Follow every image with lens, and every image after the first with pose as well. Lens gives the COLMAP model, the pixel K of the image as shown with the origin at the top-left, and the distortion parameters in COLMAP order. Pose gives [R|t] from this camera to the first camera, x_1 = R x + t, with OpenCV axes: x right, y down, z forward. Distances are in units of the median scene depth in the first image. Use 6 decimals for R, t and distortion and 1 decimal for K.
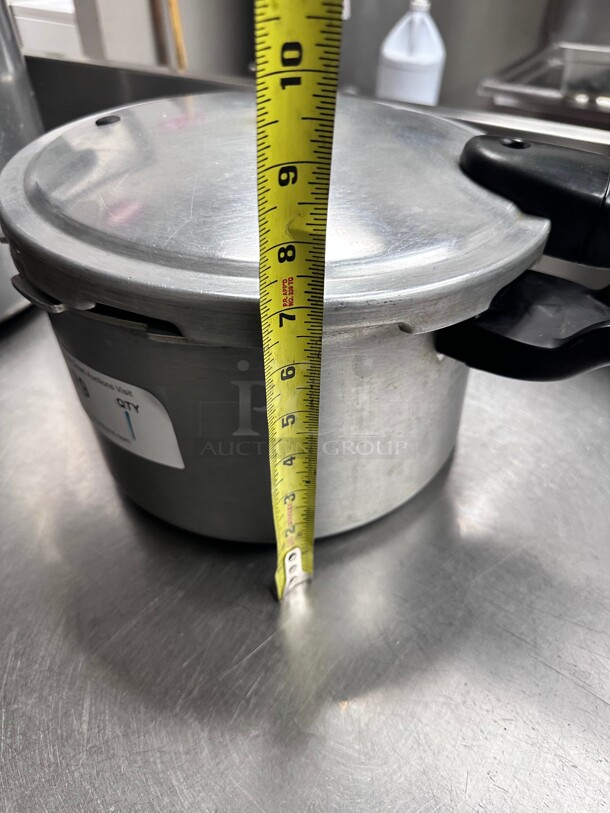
lens RADIAL K [[606.6, 0, 305.0], [0, 606.6, 406.5], [0, 0, 1]] dist [0.078644, -0.139786]
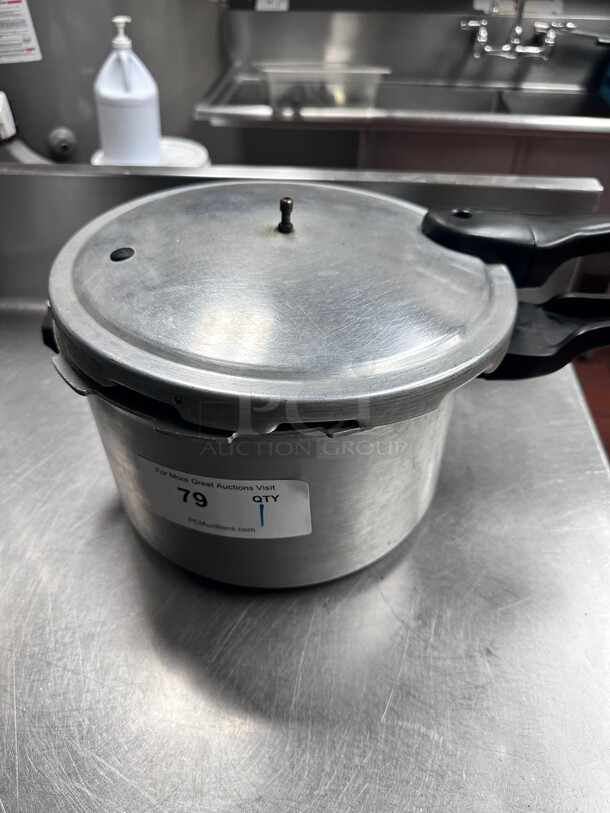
lens RADIAL K [[606.6, 0, 305.0], [0, 606.6, 406.5], [0, 0, 1]] dist [0.078644, -0.139786]
pose [[0.866556, -0.306611, 0.393789, -0.551203], [0.308658, 0.949285, 0.059910, -0.186726], [-0.392187, 0.069631, 0.917246, -0.069892]]
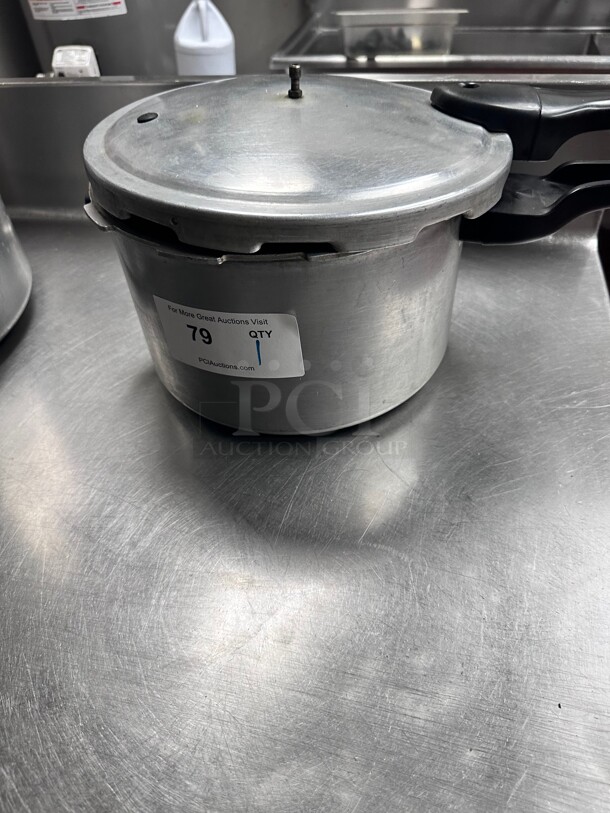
lens RADIAL K [[605.5, 0, 305.0], [0, 605.5, 406.5], [0, 0, 1]] dist [0.092013, -0.101475]
pose [[0.922749, -0.278943, 0.265942, -0.519405], [0.275286, 0.959970, 0.051729, 0.092230], [-0.269725, 0.025478, 0.962600, -0.215113]]
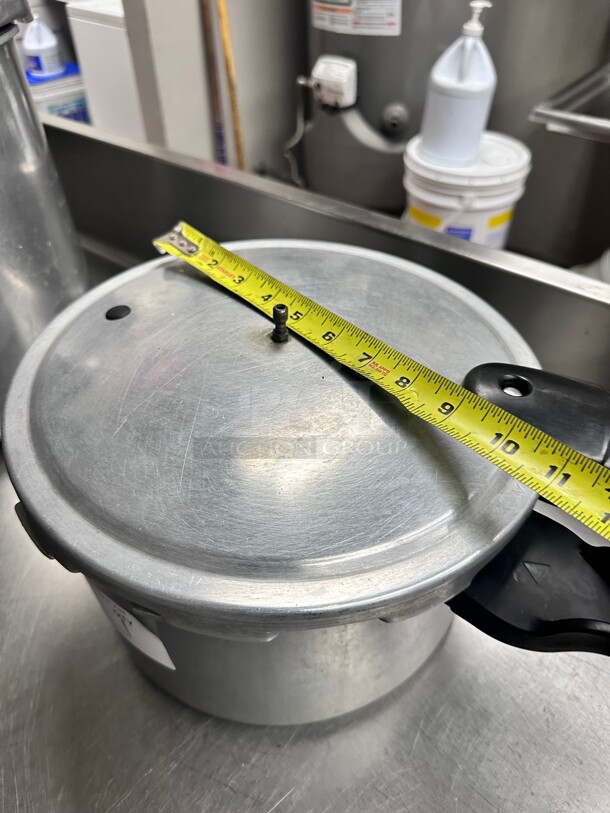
lens RADIAL K [[607.7, 0, 317.6], [0, 607.7, 406.2], [0, 0, 1]] dist [-0.001804, -0.008779]
pose [[0.997728, 0.048284, -0.046988, 0.064012], [-0.046077, 0.997833, 0.046970, -0.378769], [0.049154, -0.044698, 0.997791, -0.000390]]
